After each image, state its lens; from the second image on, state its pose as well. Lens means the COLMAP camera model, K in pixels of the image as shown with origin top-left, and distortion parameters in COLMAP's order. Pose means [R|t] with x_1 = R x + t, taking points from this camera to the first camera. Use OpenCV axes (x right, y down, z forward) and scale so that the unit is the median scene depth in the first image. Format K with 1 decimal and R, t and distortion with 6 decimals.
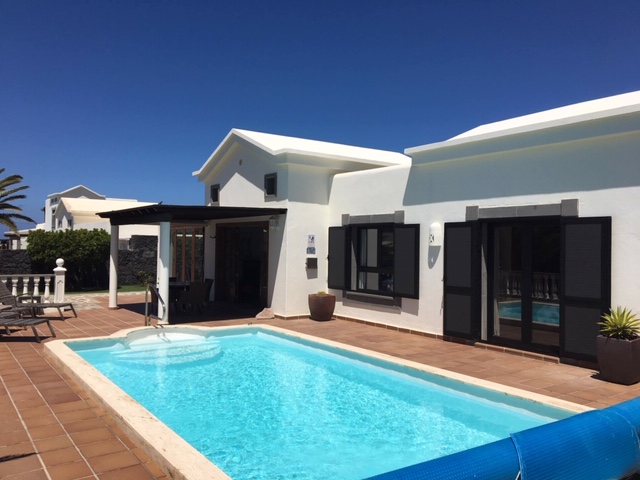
lens RADIAL K [[521.5, 0, 320.0], [0, 521.5, 240.0], [0, 0, 1]] dist [0.071889, -0.002478]
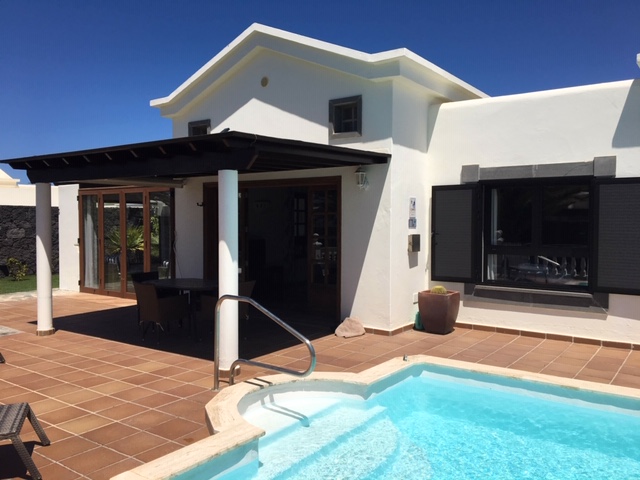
lens RADIAL K [[535.1, 0, 320.0], [0, 535.1, 240.0], [0, 0, 1]] dist [0.047942, -0.000255]
pose [[0.950380, -0.028692, 0.309766, -0.326944], [0.011973, 0.998374, 0.055738, 0.003262], [-0.310861, -0.049263, 0.949178, 0.416429]]
